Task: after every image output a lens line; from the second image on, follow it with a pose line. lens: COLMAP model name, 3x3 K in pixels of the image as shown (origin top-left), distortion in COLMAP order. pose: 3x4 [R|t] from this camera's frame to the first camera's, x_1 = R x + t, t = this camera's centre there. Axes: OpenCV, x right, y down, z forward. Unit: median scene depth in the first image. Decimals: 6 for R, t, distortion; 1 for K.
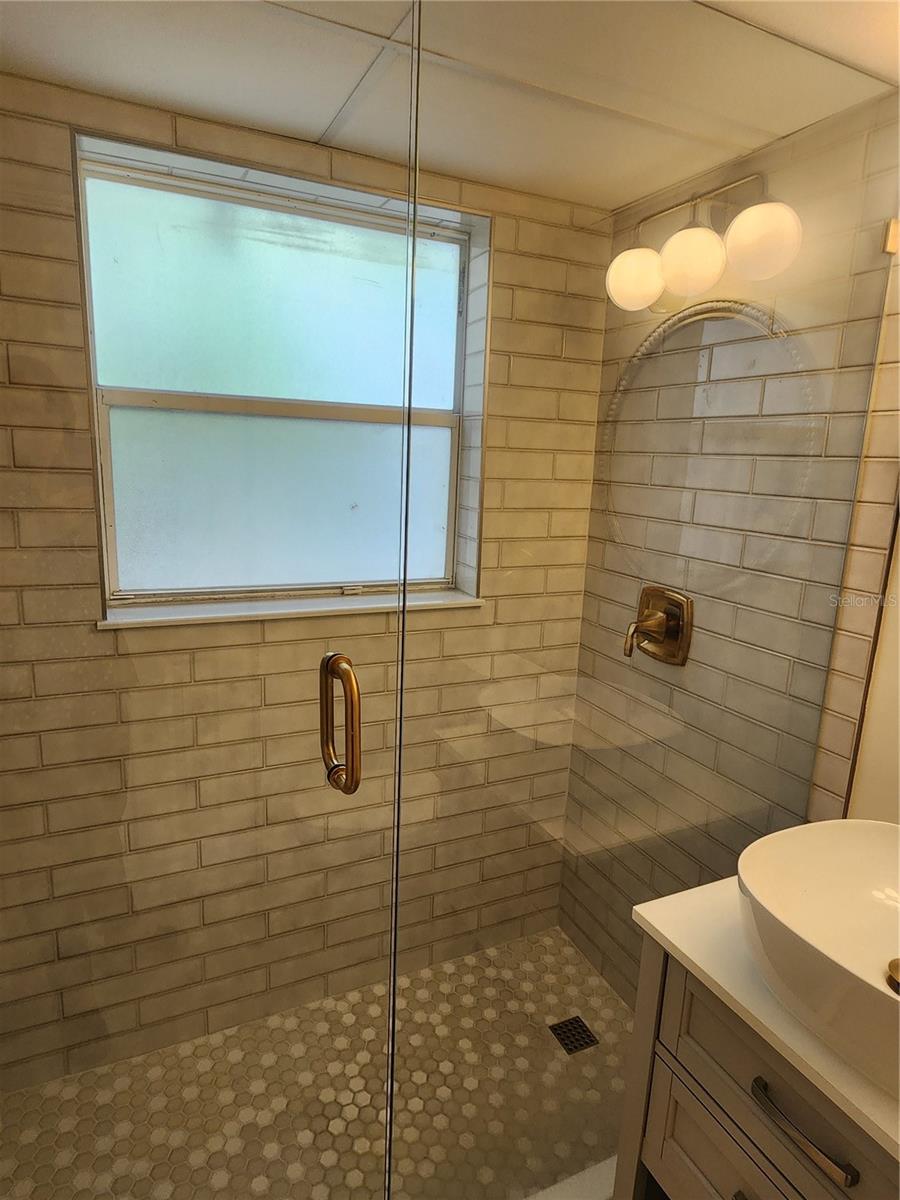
lens RADIAL K [[702.1, 0, 448.1], [0, 702.1, 603.9], [0, 0, 1]] dist [-0.000617, -0.000824]
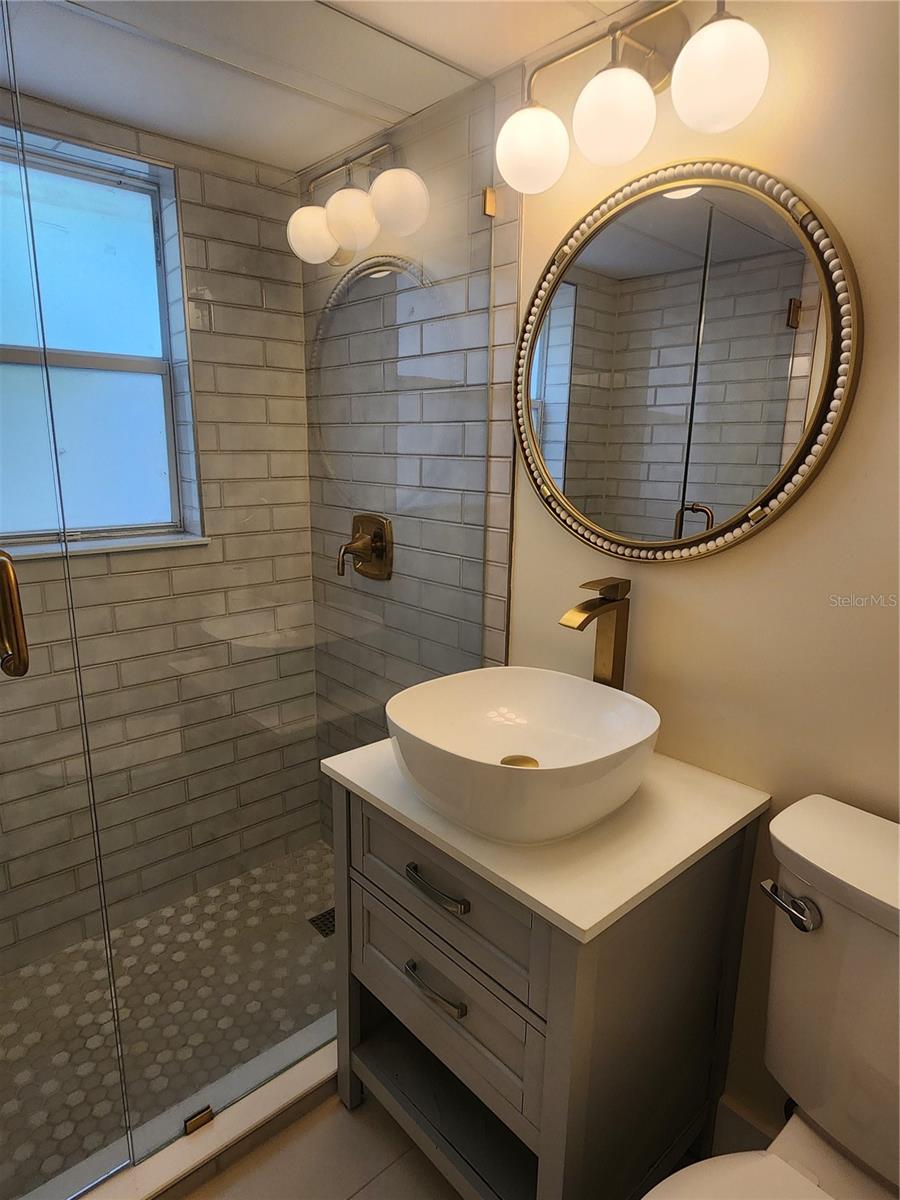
lens RADIAL K [[702.1, 0, 451.3], [0, 702.1, 600.6], [0, 0, 1]] dist [-0.000617, -0.000824]
pose [[0.958151, -0.090190, 0.271686, 0.110848], [0.083785, 0.995865, 0.035106, 0.086589], [-0.273729, -0.010873, 0.961745, -0.125658]]
